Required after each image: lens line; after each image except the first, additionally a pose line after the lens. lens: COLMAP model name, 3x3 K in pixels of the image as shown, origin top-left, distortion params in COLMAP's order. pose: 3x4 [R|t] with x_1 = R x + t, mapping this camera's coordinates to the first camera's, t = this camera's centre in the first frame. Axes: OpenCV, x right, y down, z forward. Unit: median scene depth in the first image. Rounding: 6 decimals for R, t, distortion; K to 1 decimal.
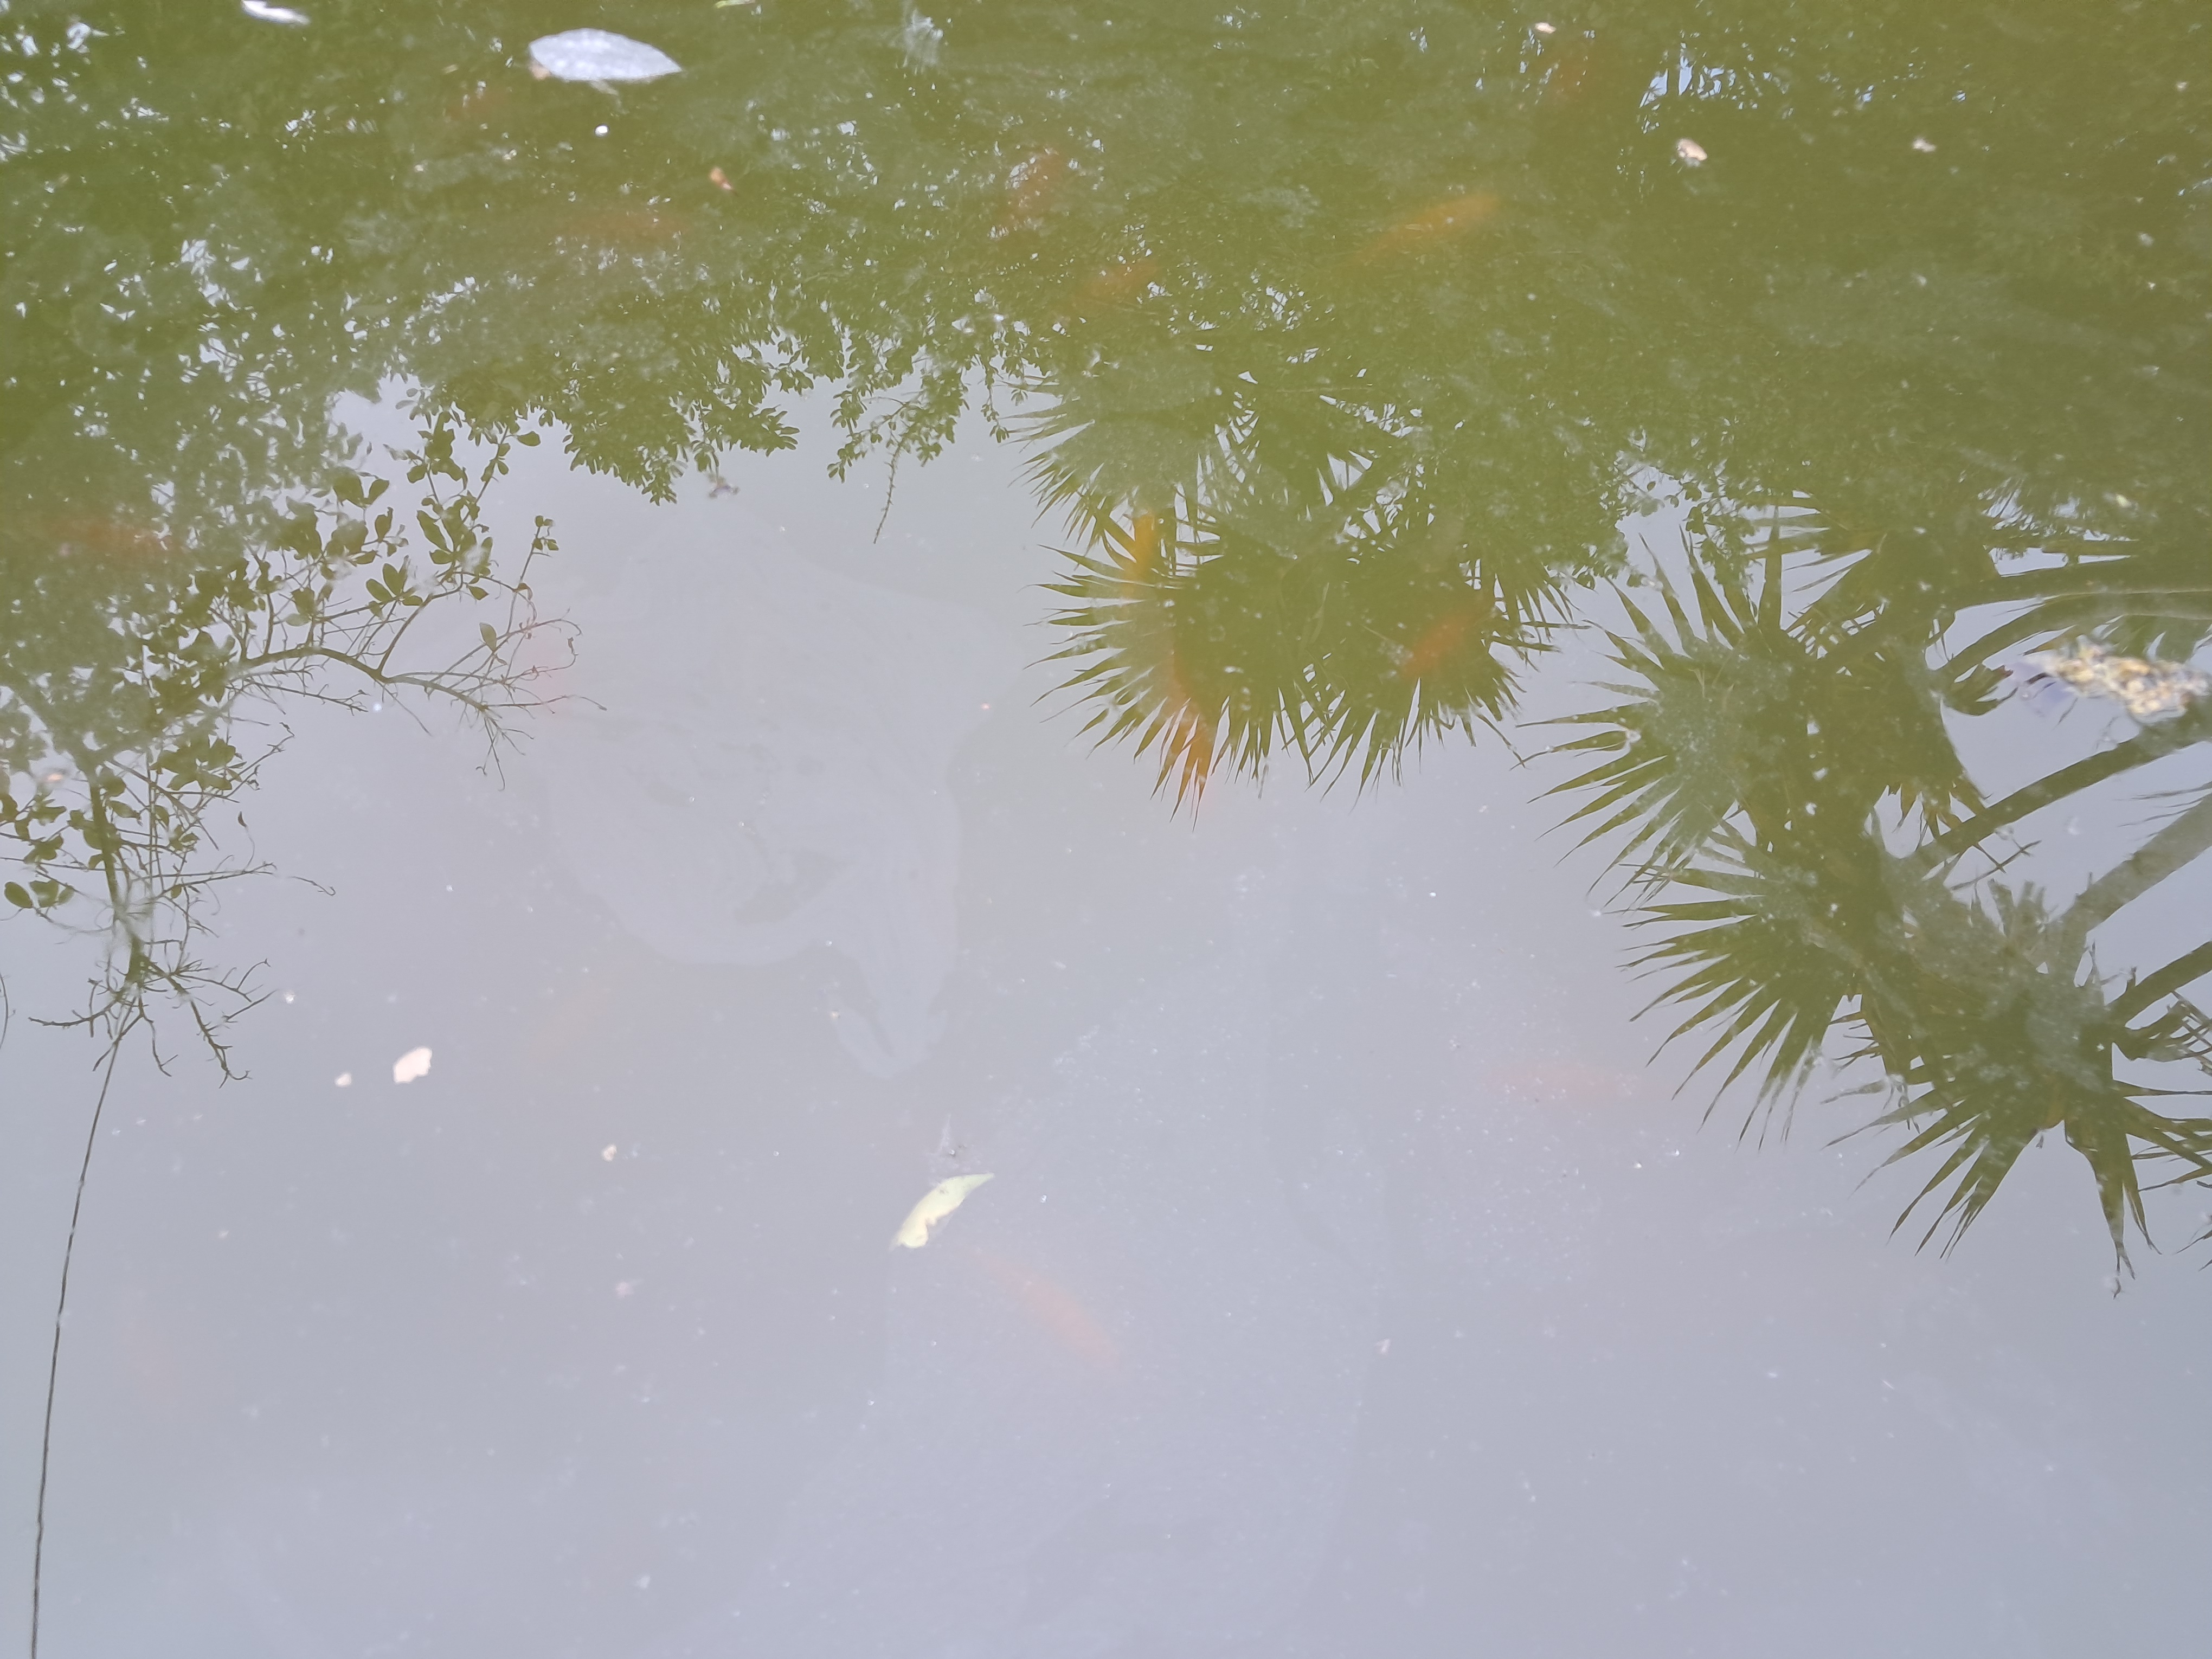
lens RADIAL K [[1751.3, 0, 1104.1], [0, 1751.3, 851.6], [0, 0, 1]] dist [0.046983, -0.044920]
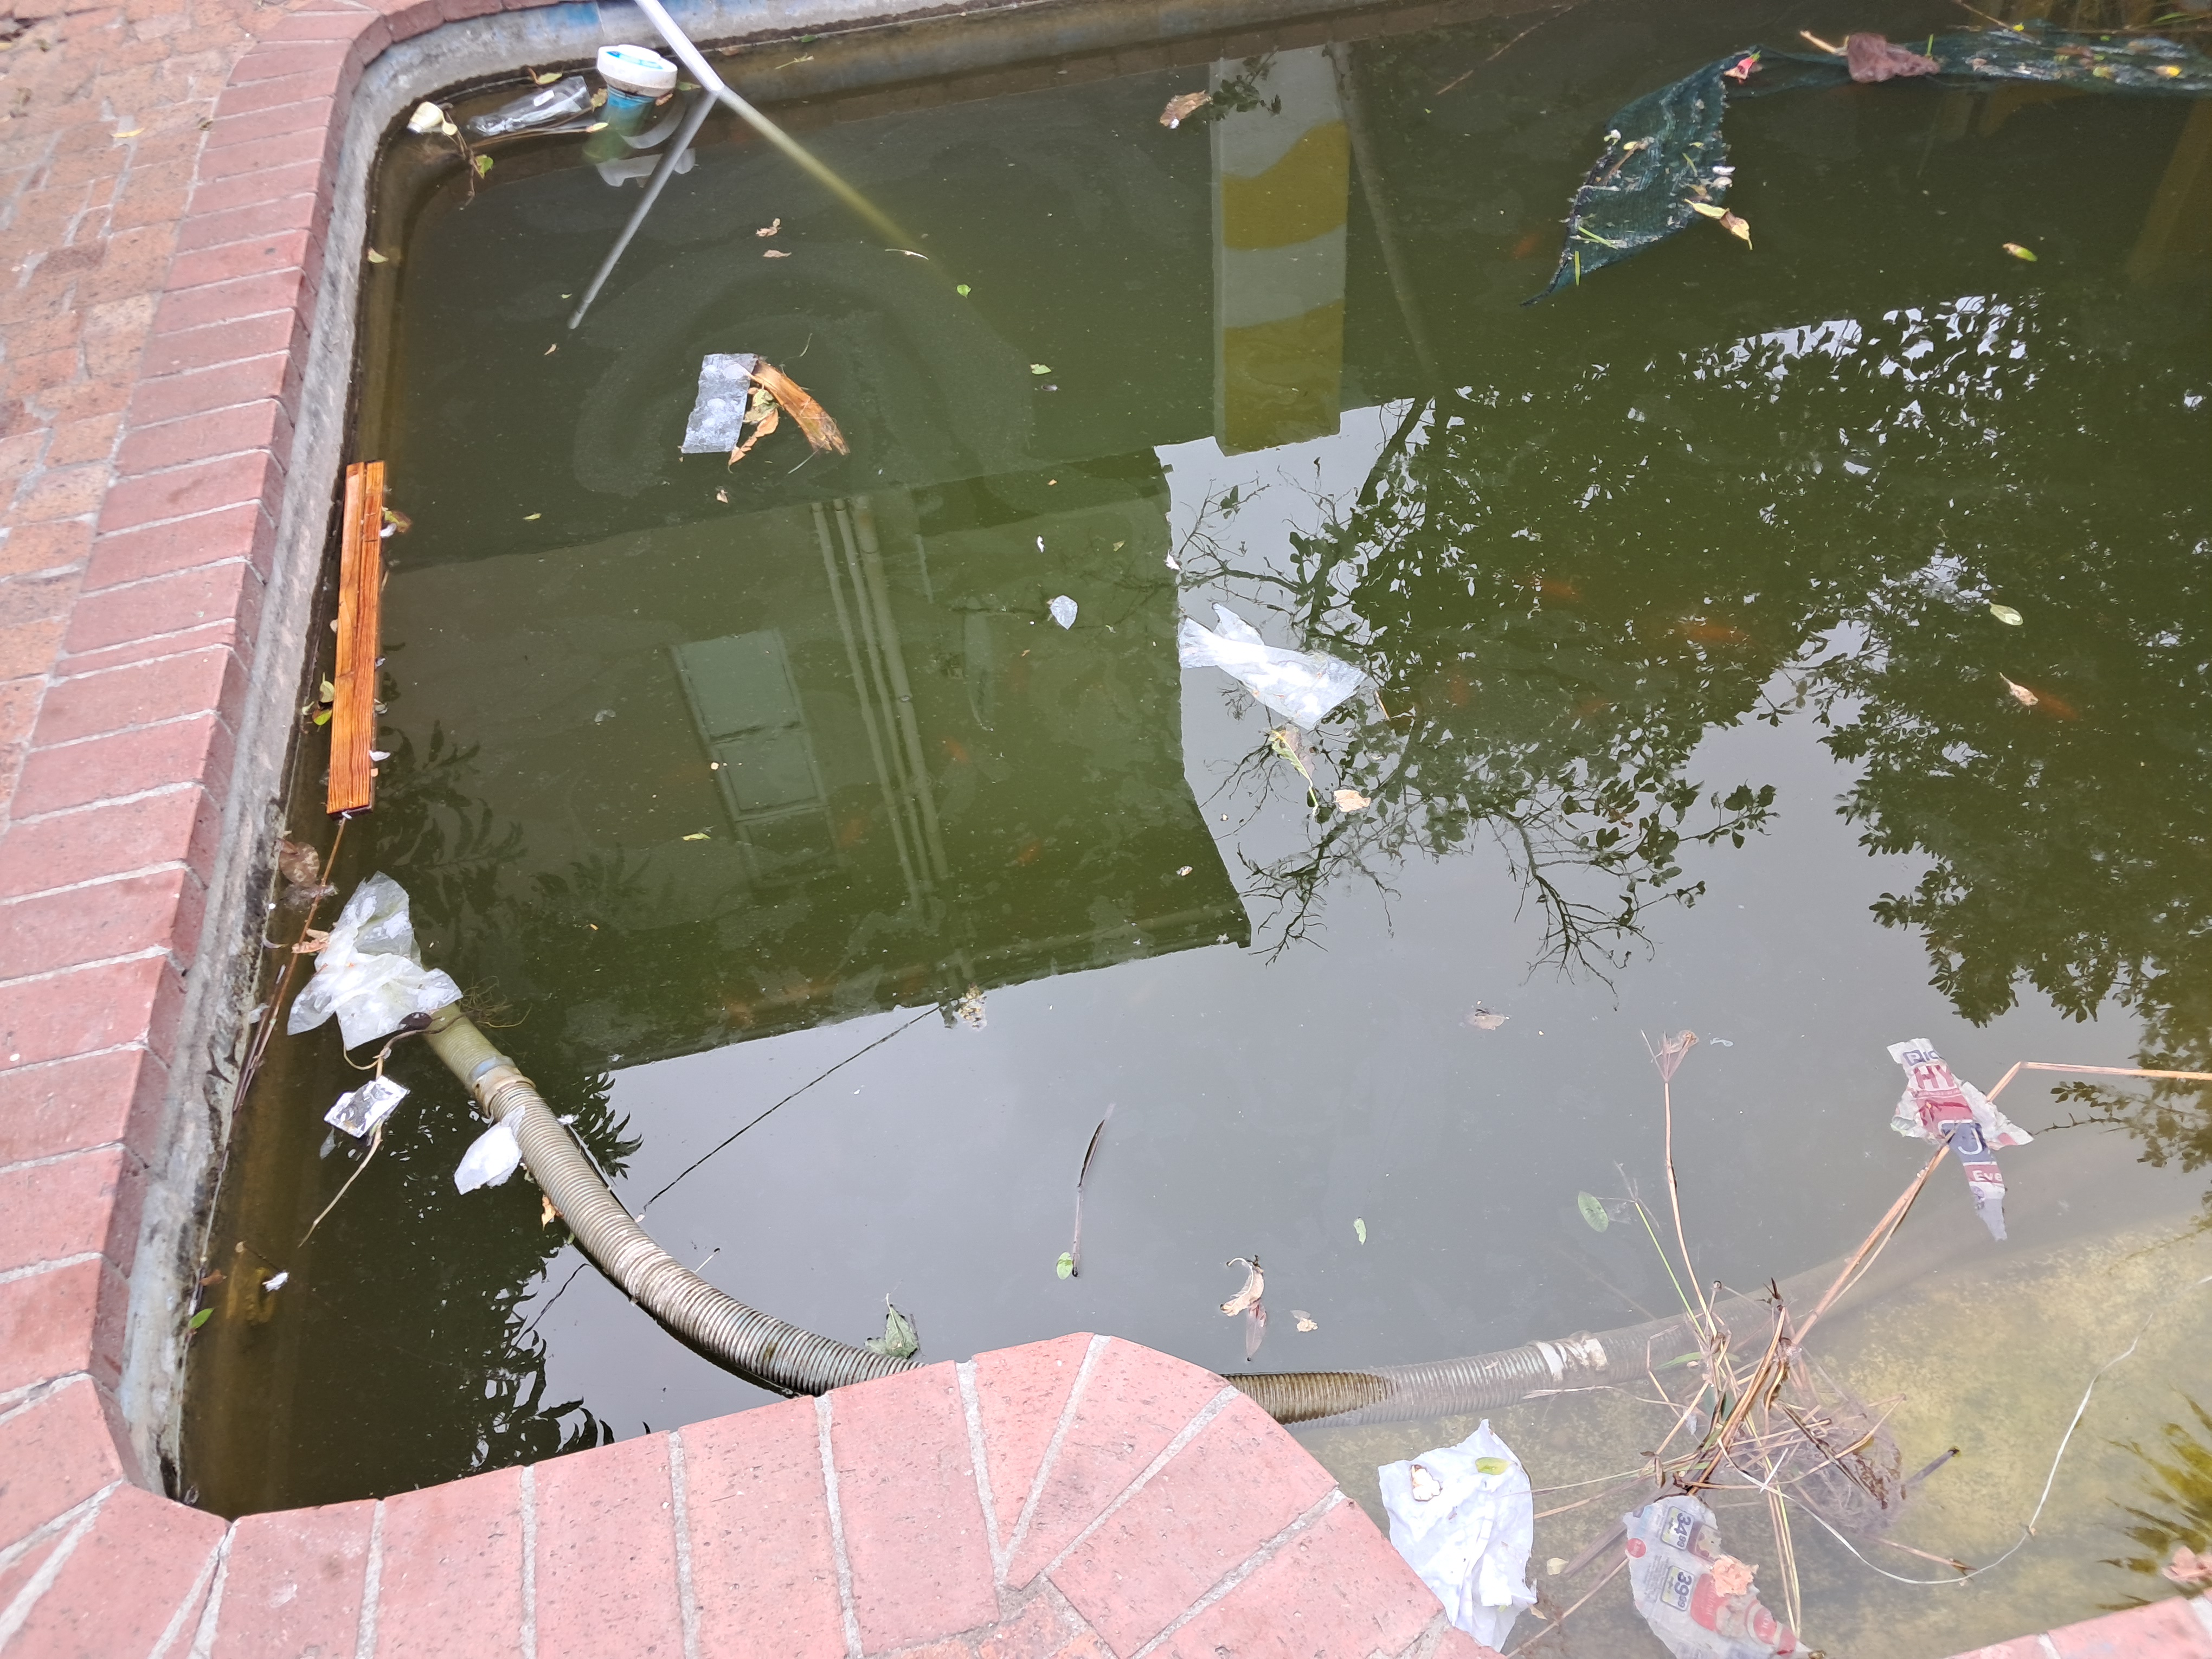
lens RADIAL K [[1751.3, 0, 1119.9], [0, 1751.3, 788.0], [0, 0, 1]] dist [0.046983, -0.044920]
pose [[0.319007, 0.649973, -0.689760, 0.383837], [-0.762111, 0.608563, 0.220992, -0.185674], [0.563401, 0.455176, 0.689488, -0.170072]]
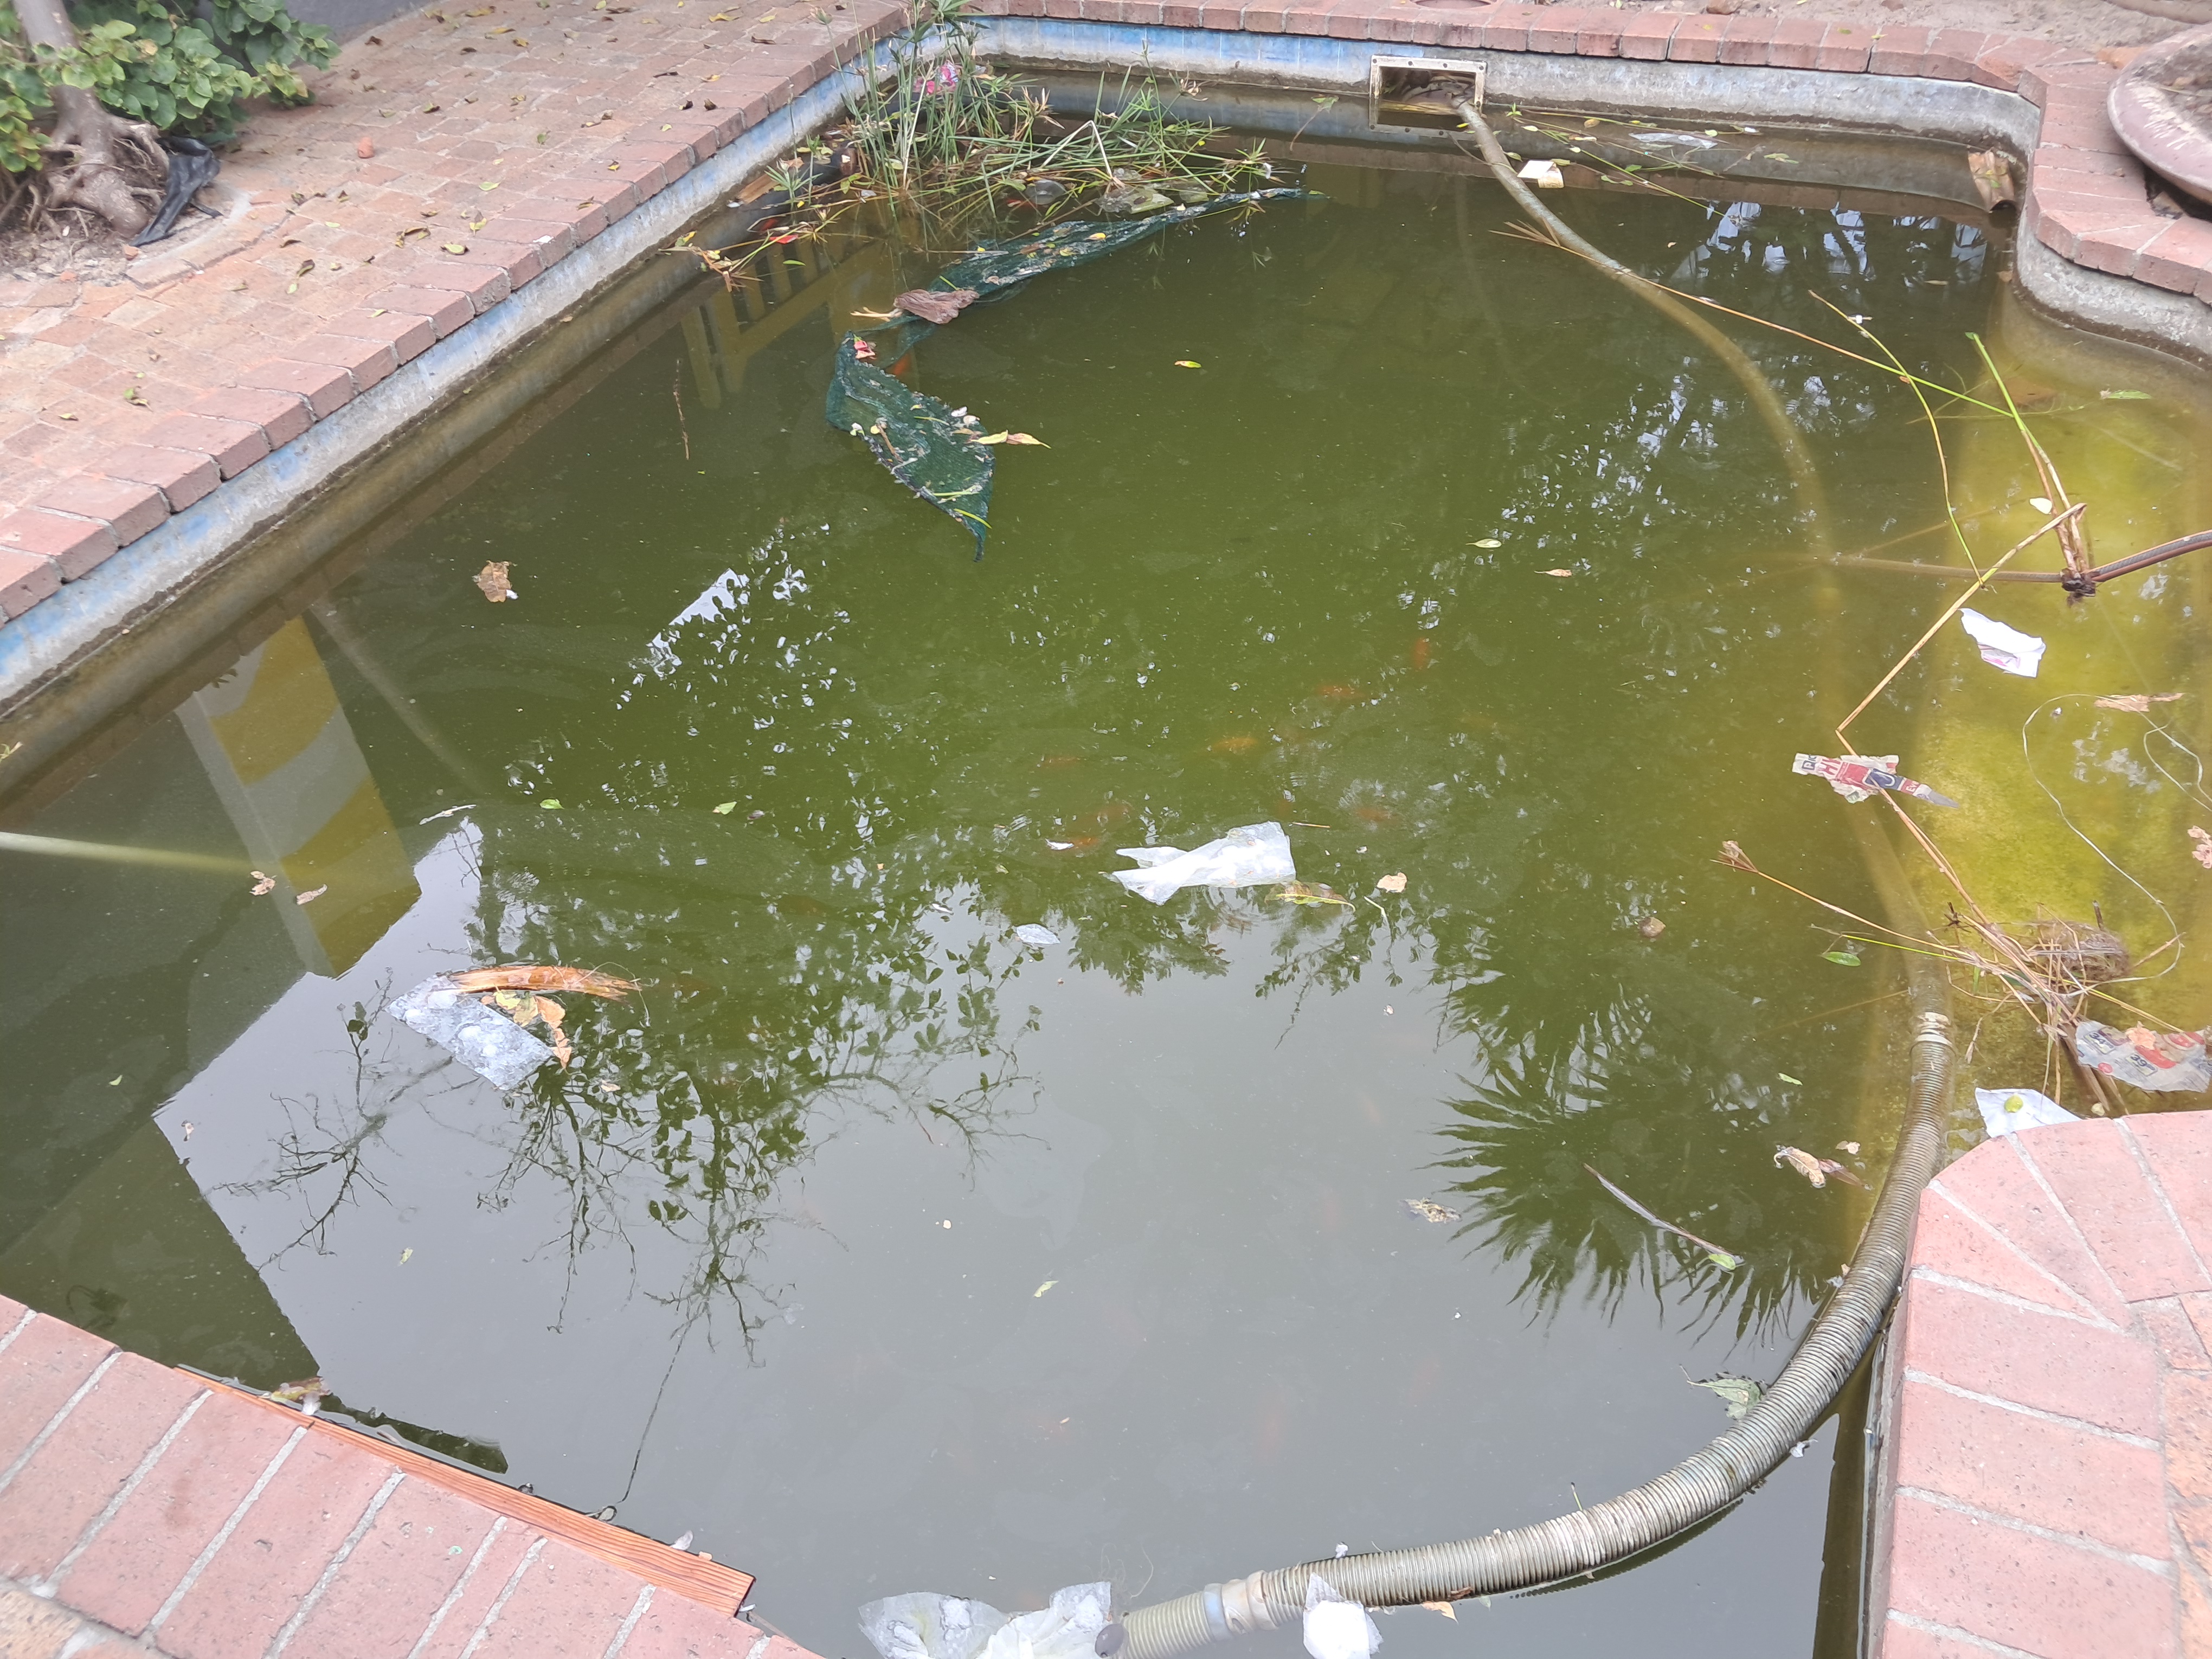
lens RADIAL K [[1751.3, 0, 1103.4], [0, 1751.3, 807.0], [0, 0, 1]] dist [0.046983, -0.044920]
pose [[0.951152, 0.106164, -0.289895, 0.132594], [-0.187005, 0.945266, -0.267397, 0.029104], [0.245640, 0.308547, 0.918945, -0.355976]]
